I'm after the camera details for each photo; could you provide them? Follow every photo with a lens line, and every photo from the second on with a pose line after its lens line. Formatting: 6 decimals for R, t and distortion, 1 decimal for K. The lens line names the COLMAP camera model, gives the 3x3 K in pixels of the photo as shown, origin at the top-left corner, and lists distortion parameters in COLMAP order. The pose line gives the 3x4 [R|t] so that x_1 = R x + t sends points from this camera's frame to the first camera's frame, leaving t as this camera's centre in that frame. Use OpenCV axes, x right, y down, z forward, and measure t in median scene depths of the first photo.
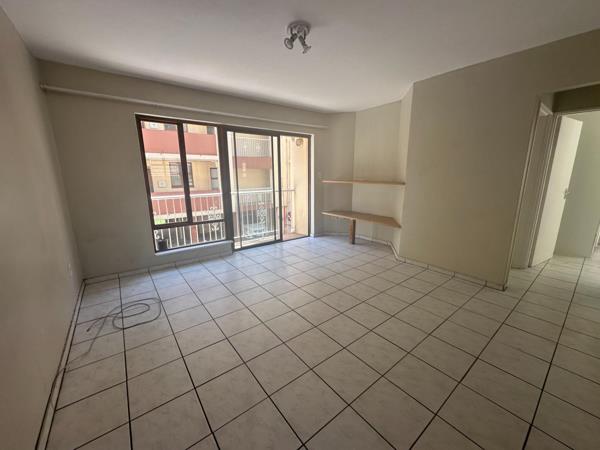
lens RADIAL K [[240.5, 0, 300.5], [0, 240.5, 226.6], [0, 0, 1]] dist [-0.000748, 0.000350]
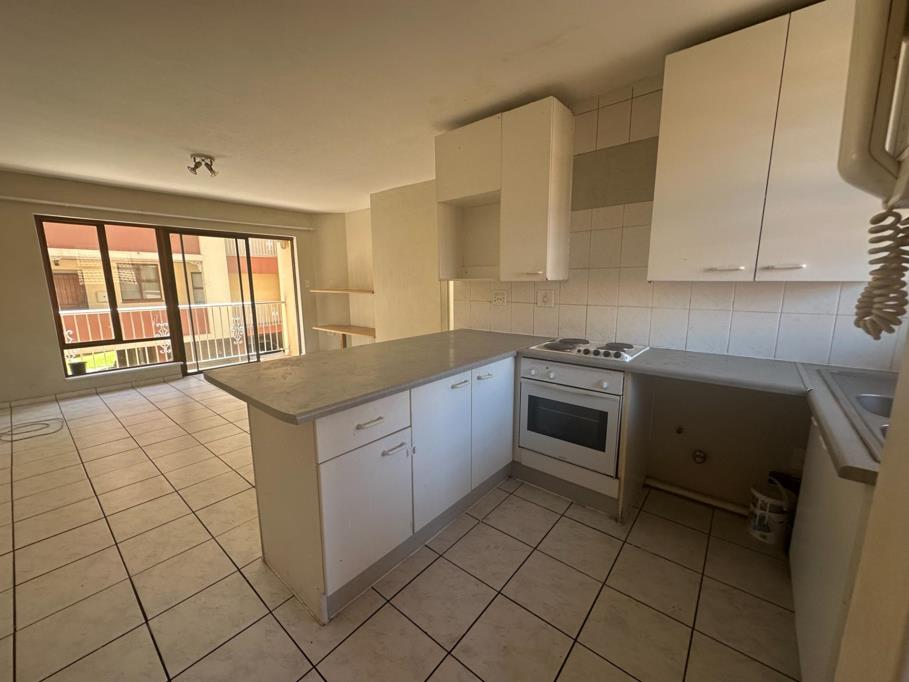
lens RADIAL K [[364.4, 0, 455.2], [0, 364.4, 343.4], [0, 0, 1]] dist [-0.000748, 0.000350]
pose [[0.975228, -0.036669, 0.218144, 0.386895], [0.046454, 0.998123, -0.039895, 0.093363], [-0.216271, 0.049041, 0.975101, -0.463795]]
